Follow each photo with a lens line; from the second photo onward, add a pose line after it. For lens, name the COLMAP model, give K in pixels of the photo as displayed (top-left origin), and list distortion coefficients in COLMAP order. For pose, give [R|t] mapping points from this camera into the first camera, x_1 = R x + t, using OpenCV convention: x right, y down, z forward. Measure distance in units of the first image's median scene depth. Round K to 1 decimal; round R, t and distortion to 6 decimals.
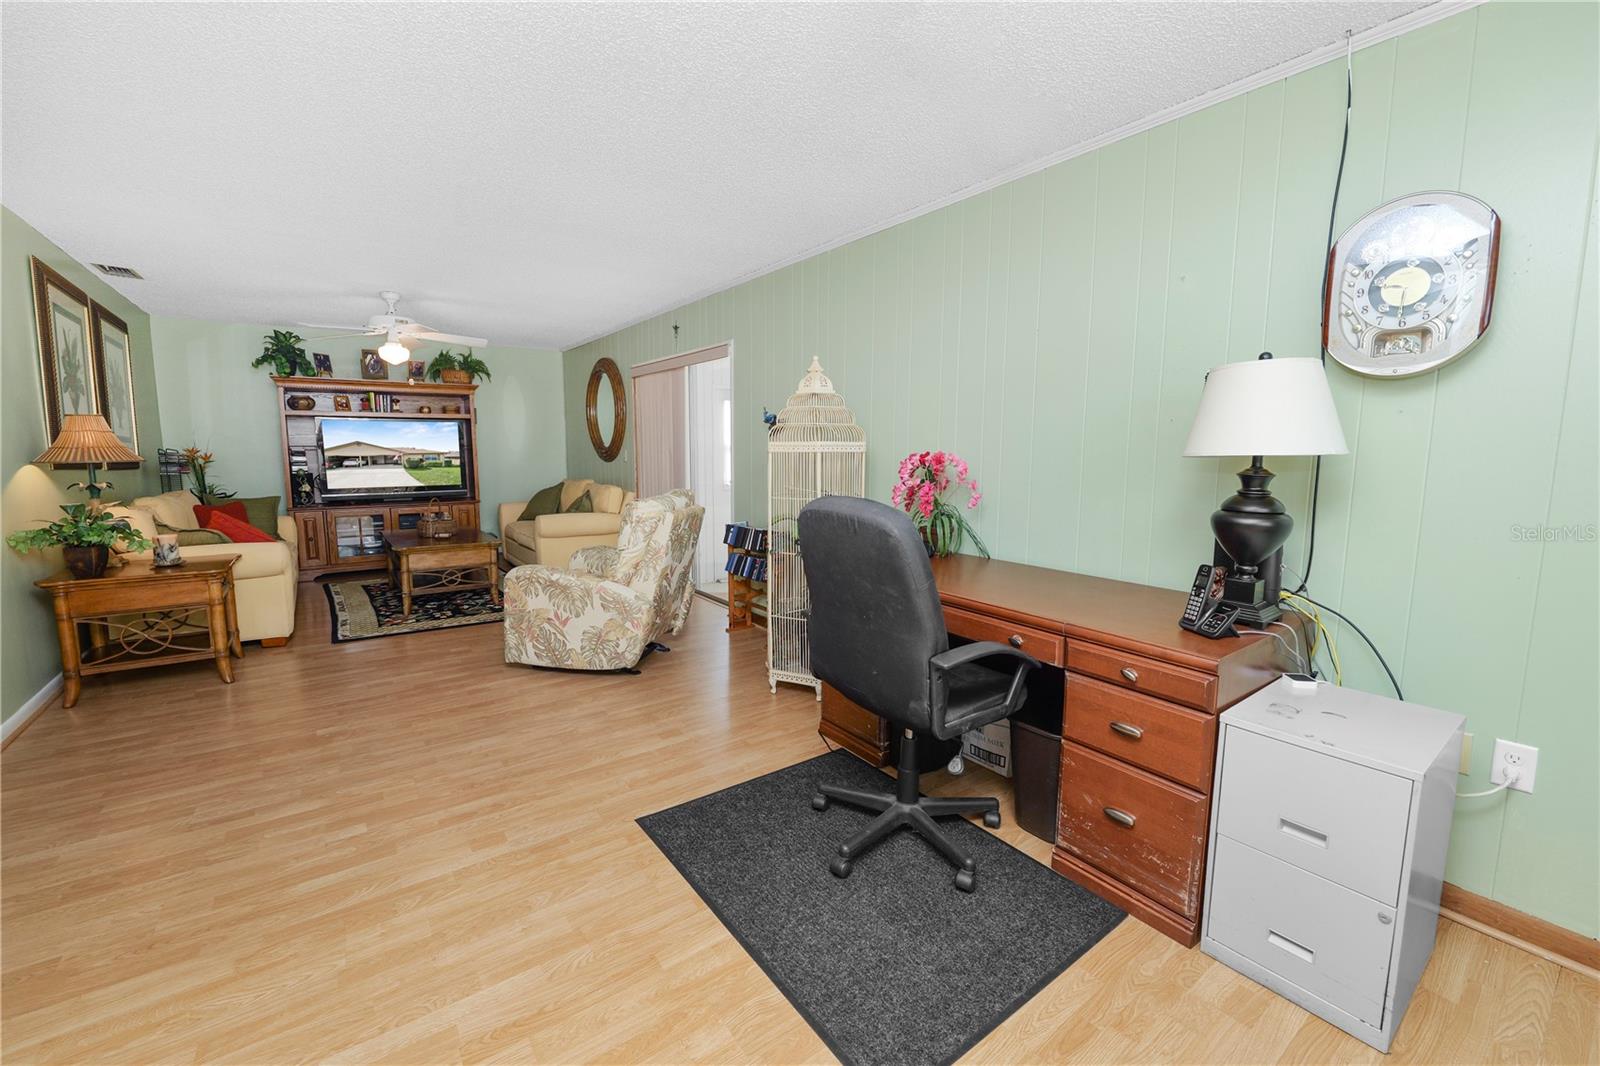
lens RADIAL K [[648.9, 0, 800.0], [0, 648.9, 533.0], [0, 0, 1]] dist [-0.000328, -0.000028]
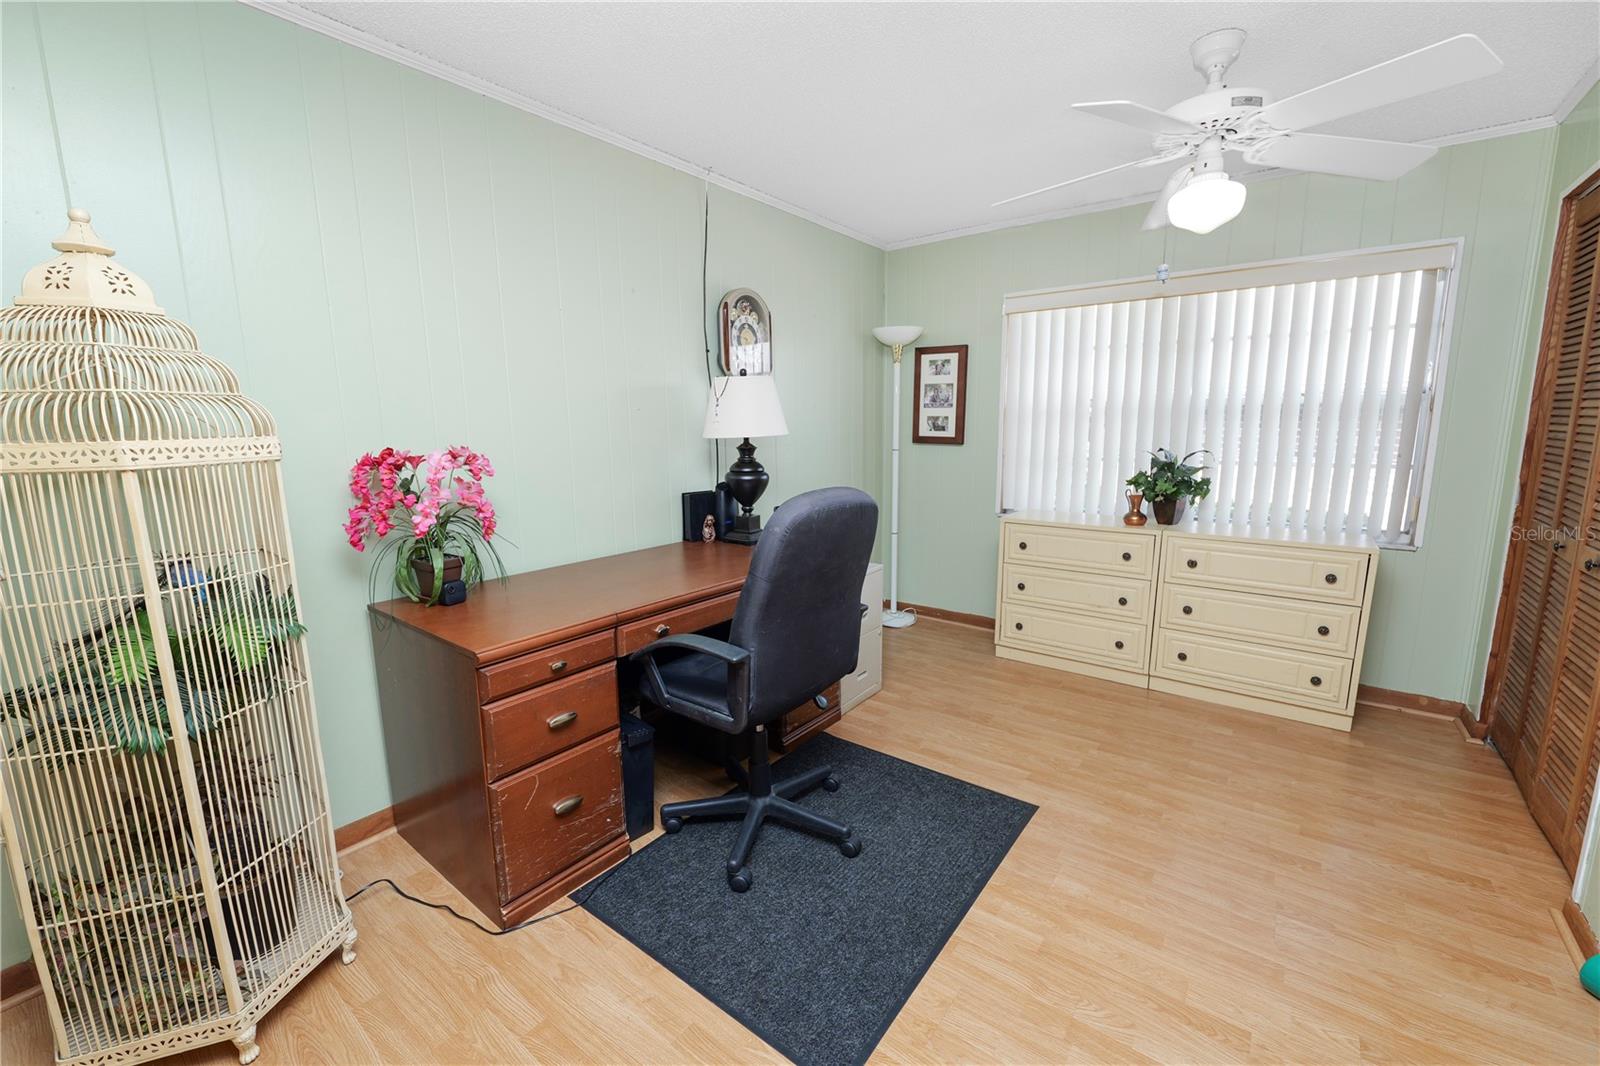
lens RADIAL K [[648.9, 0, 800.0], [0, 648.9, 533.0], [0, 0, 1]] dist [-0.000328, -0.000028]
pose [[-0.273615, -0.173303, 0.946098, -0.839319], [0.132213, 0.967520, 0.215463, -0.210926], [-0.952709, 0.184040, -0.241815, 1.282515]]
